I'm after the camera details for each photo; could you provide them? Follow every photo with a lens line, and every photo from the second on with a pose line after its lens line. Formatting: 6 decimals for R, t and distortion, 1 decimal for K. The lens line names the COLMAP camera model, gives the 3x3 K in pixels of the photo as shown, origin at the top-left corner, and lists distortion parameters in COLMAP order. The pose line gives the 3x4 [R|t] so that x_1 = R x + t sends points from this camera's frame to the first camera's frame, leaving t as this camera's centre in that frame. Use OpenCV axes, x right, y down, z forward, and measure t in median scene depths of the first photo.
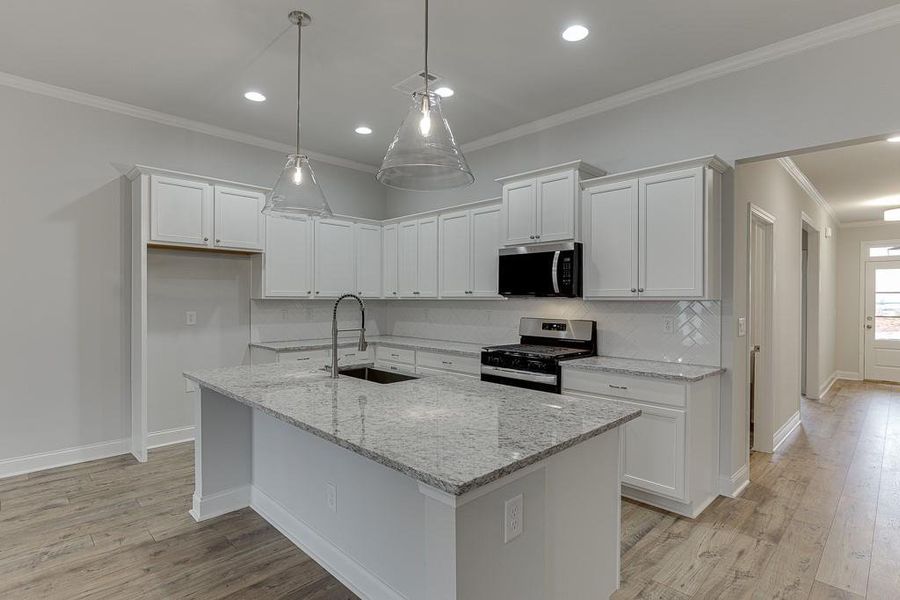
lens RADIAL K [[454.0, 0, 455.8], [0, 454.0, 301.4], [0, 0, 1]] dist [0.000261, -0.000055]
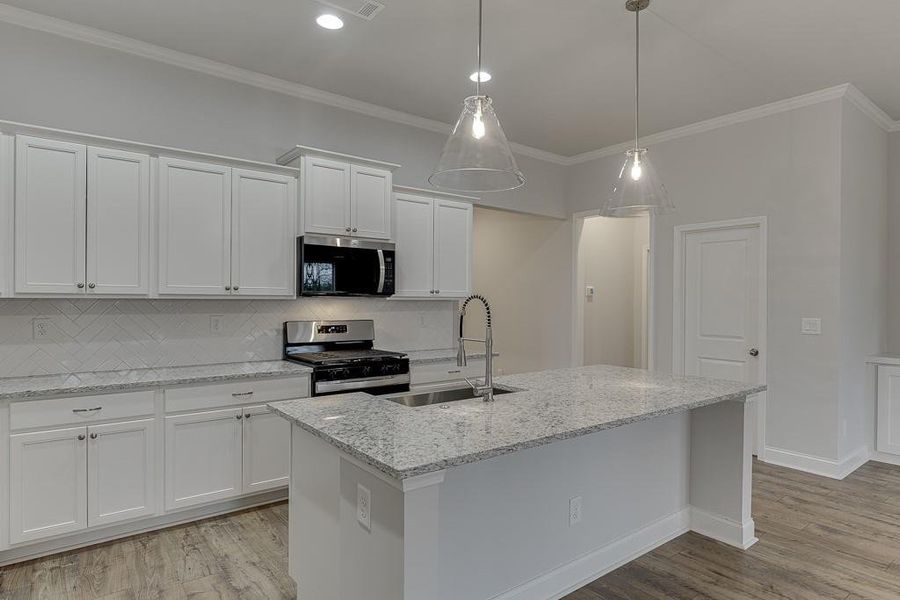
lens RADIAL K [[515.6, 0, 461.7], [0, 515.6, 301.7], [0, 0, 1]] dist [-0.002277, -0.000687]
pose [[0.115515, -0.007692, 0.993276, -0.816749], [-0.002562, 0.999964, 0.008042, -0.007989], [-0.993302, -0.003474, 0.115491, 0.663982]]
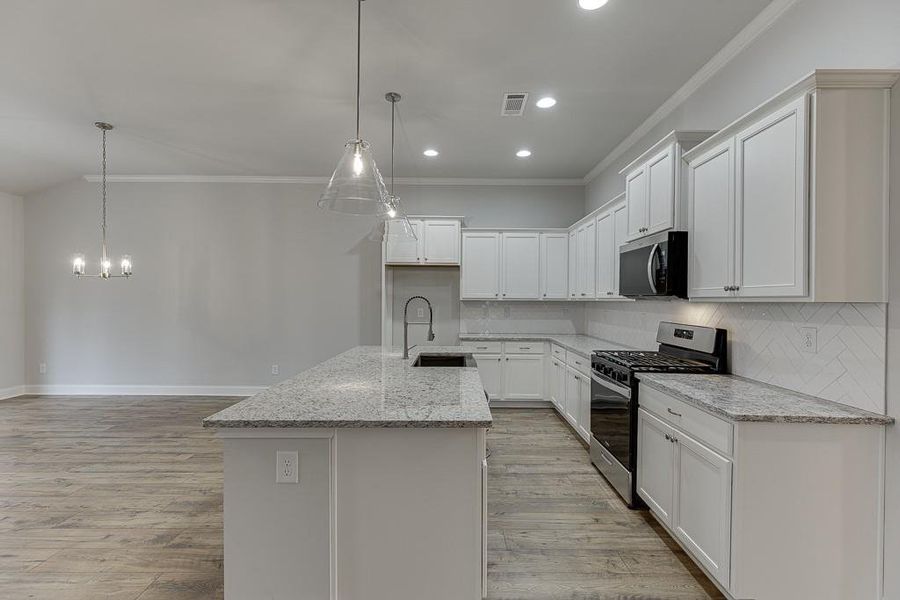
lens RADIAL K [[400.8, 0, 455.7], [0, 400.8, 301.5], [0, 0, 1]] dist [0.003939, 0.000024]
pose [[0.705882, 0.004008, -0.708318, 0.468963], [-0.006490, 0.999979, -0.000809, 0.000082], [0.708299, 0.005168, 0.705893, 0.193398]]
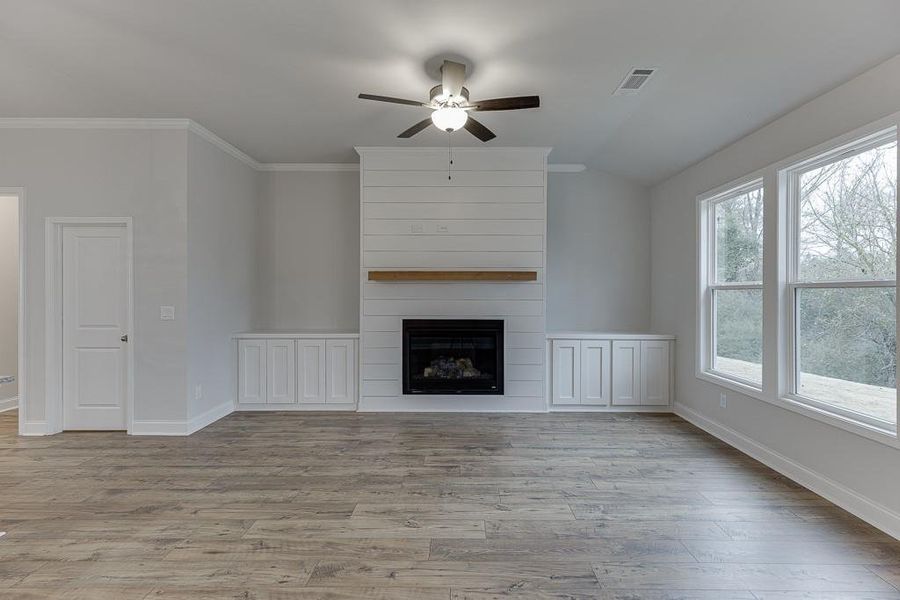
lens RADIAL K [[403.6, 0, 462.5], [0, 403.6, 294.1], [0, 0, 1]] dist [0.004515, 0.000447]
pose [[-0.704883, -0.006854, 0.709290, -0.909422], [-0.001258, 0.999964, 0.008413, -0.007978], [-0.709322, 0.005037, -0.704866, 0.250104]]
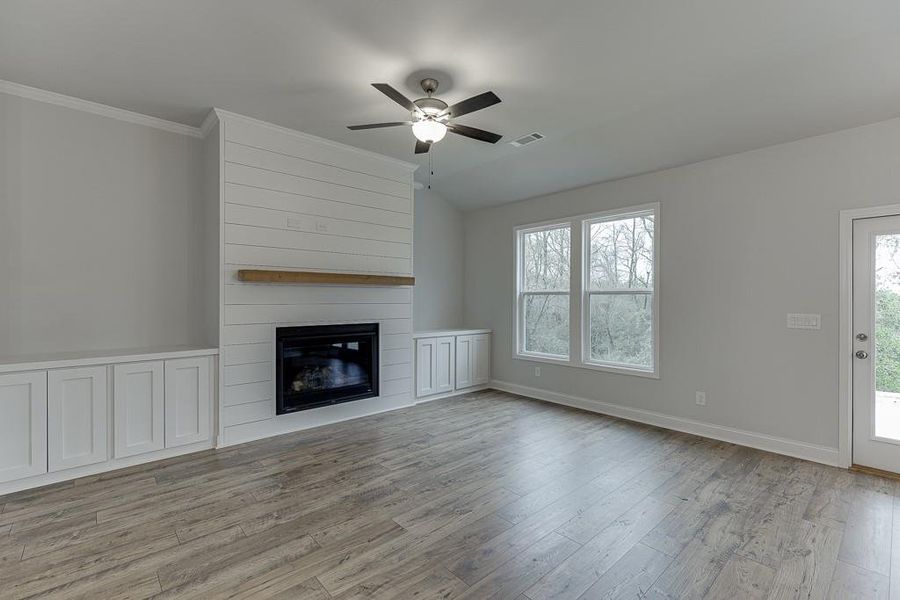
lens RADIAL K [[400.8, 0, 455.7], [0, 400.8, 301.5], [0, 0, 1]] dist [0.003939, 0.000024]
pose [[-0.998819, -0.005788, 0.048240, -0.427945], [-0.005153, 0.999899, 0.013267, -0.004671], [-0.048312, 0.013003, -0.998748, 0.532268]]
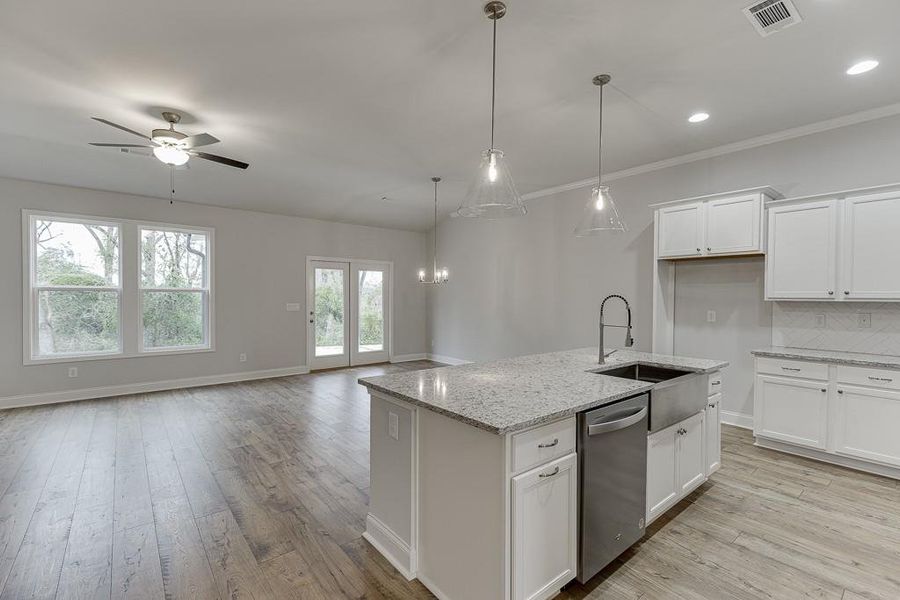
lens RADIAL K [[400.8, 0, 455.7], [0, 400.8, 301.5], [0, 0, 1]] dist [0.003939, 0.000024]
pose [[-0.092737, 0.005431, -0.995676, 0.585027], [-0.012909, 0.999895, 0.006656, -0.000316], [0.995607, 0.013470, -0.092658, 0.499216]]
